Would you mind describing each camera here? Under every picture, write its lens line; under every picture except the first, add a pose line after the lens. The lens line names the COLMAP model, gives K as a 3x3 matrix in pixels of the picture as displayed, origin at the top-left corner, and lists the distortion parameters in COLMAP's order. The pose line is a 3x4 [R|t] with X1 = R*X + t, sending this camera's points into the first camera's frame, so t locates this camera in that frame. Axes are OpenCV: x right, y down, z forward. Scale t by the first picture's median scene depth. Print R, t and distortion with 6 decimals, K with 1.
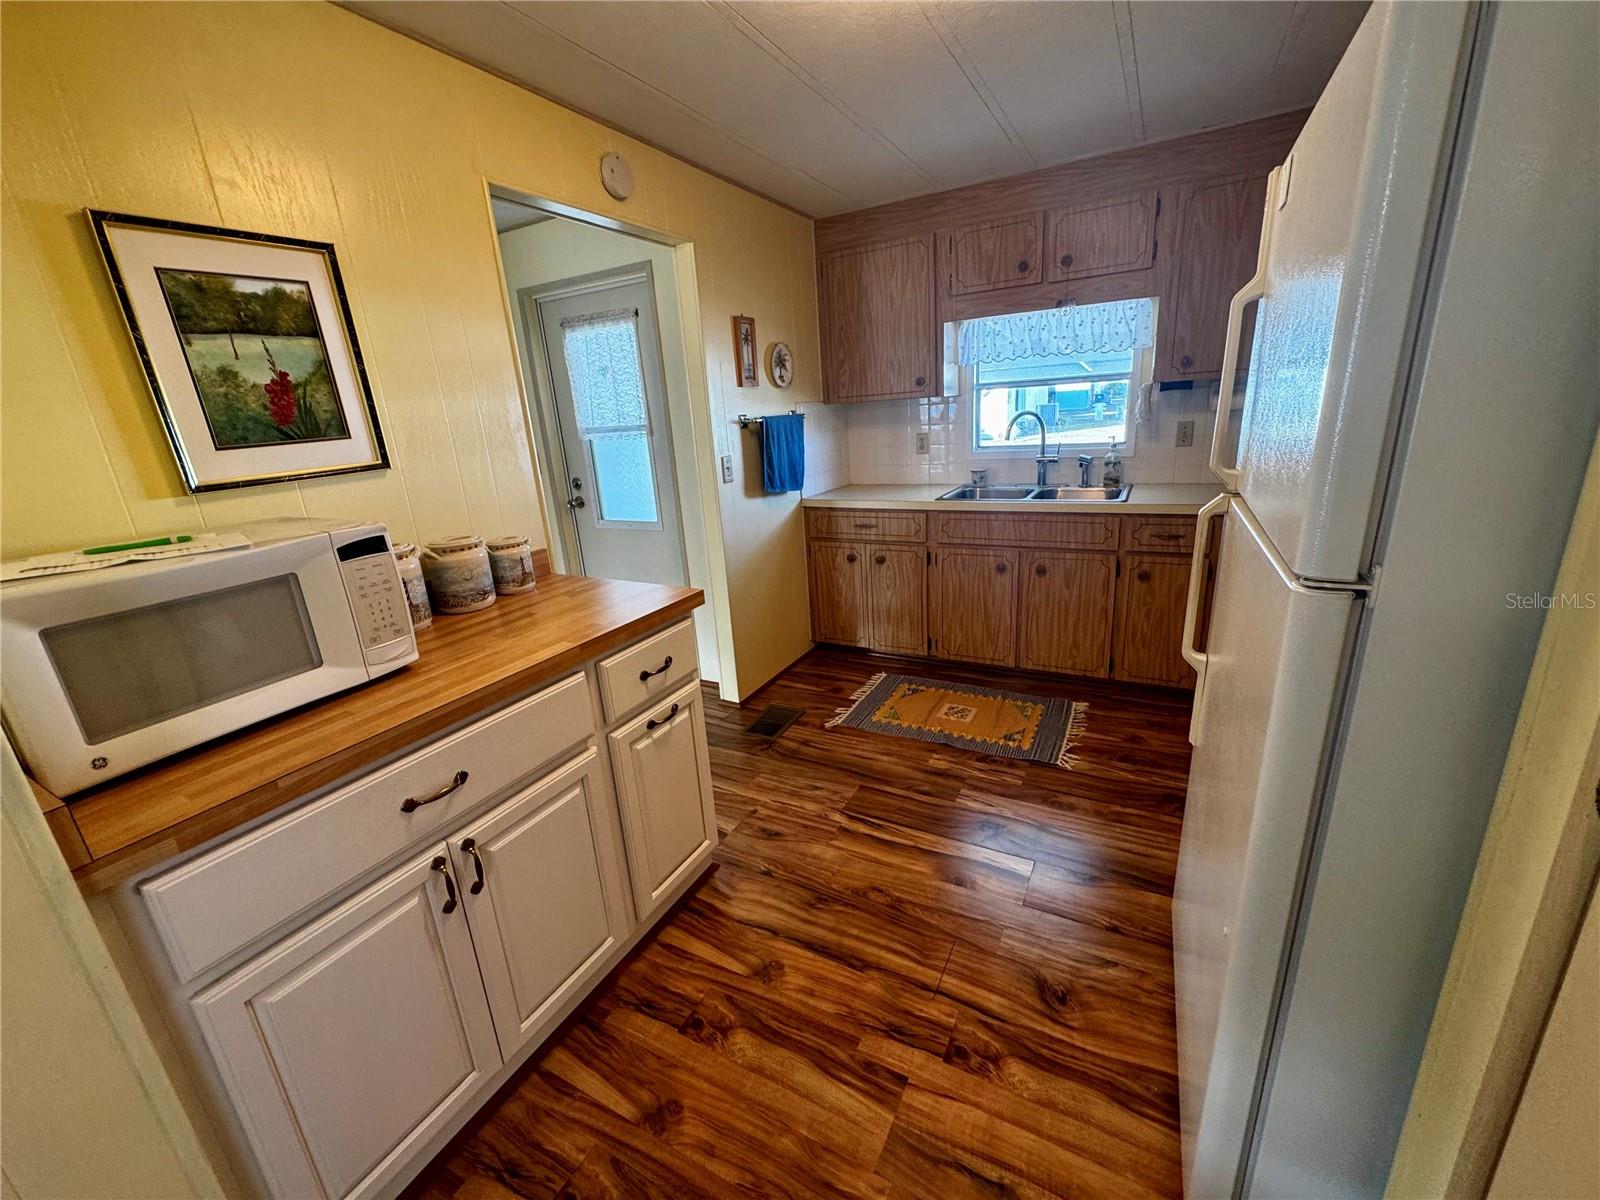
lens RADIAL K [[641.7, 0, 798.2], [0, 641.7, 598.9], [0, 0, 1]] dist [-0.001521, 0.000085]
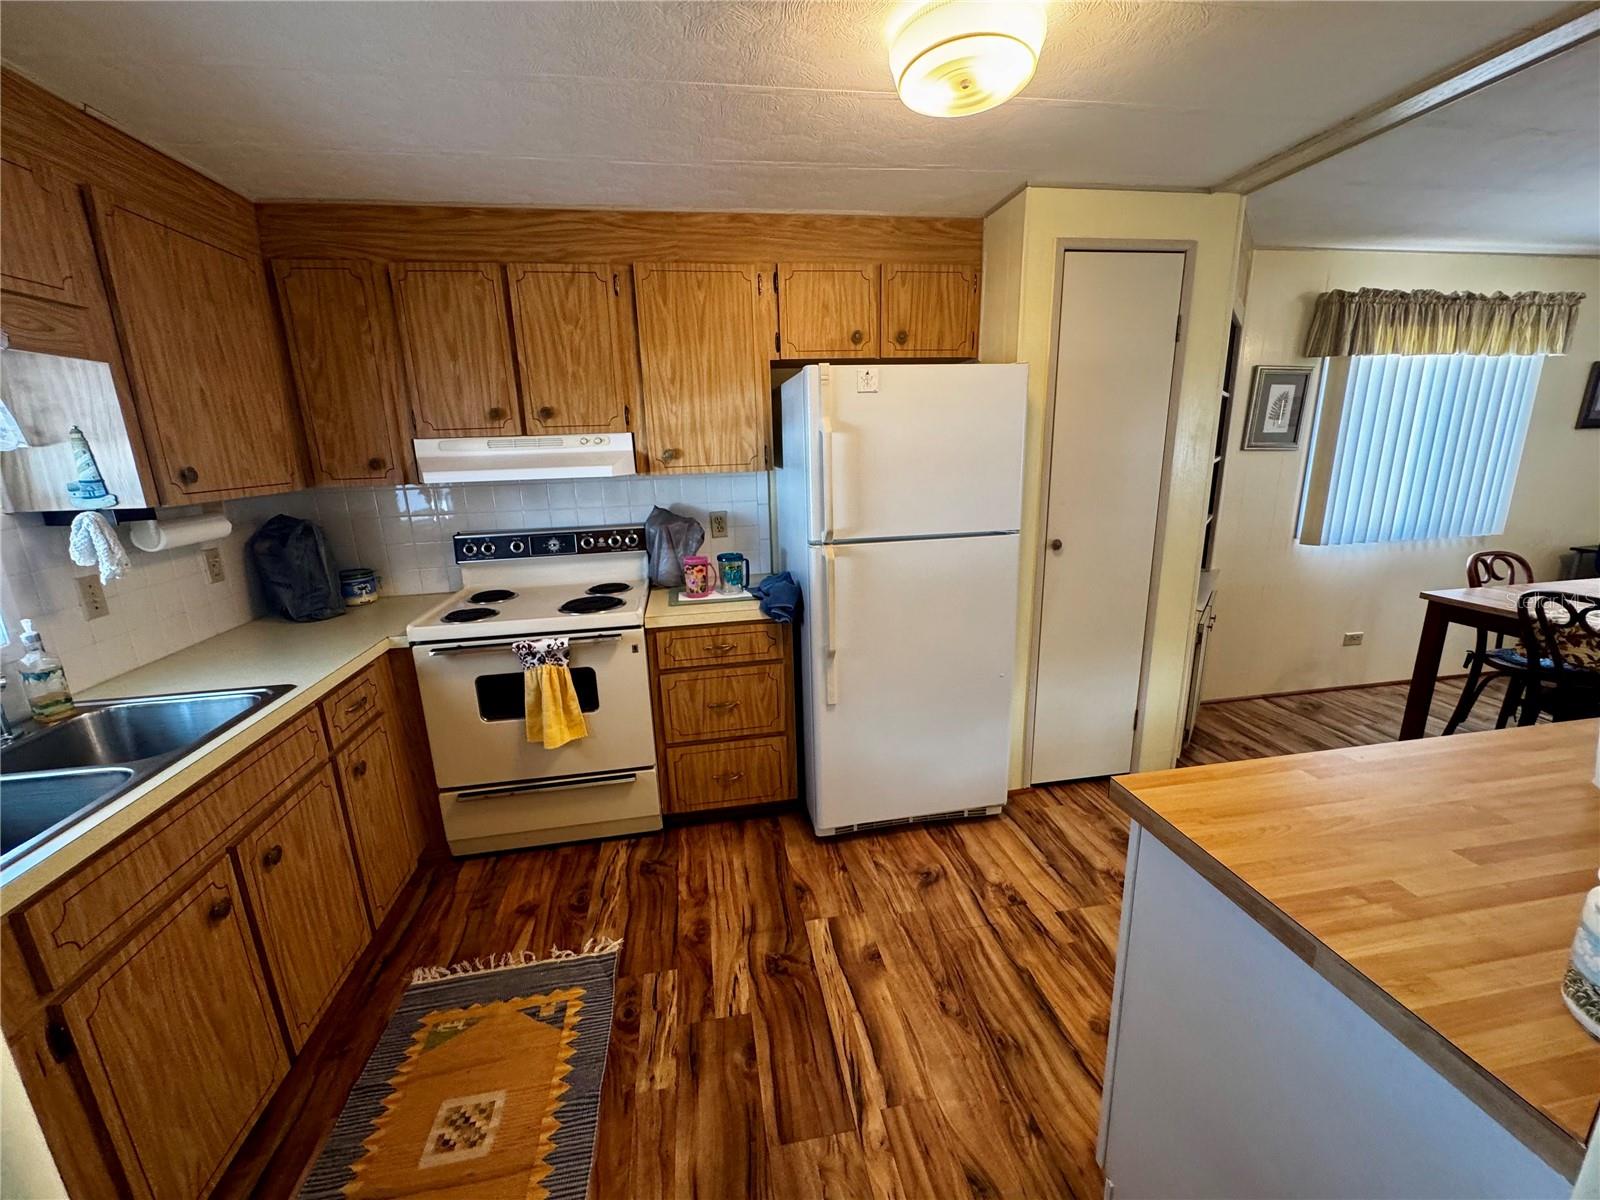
lens RADIAL K [[641.7, 0, 798.2], [0, 641.7, 598.9], [0, 0, 1]] dist [-0.001521, 0.000085]
pose [[-0.617236, -0.106152, 0.779584, -0.344356], [0.293902, 0.888020, 0.353614, -0.385908], [-0.729822, 0.447385, -0.516920, 1.178993]]
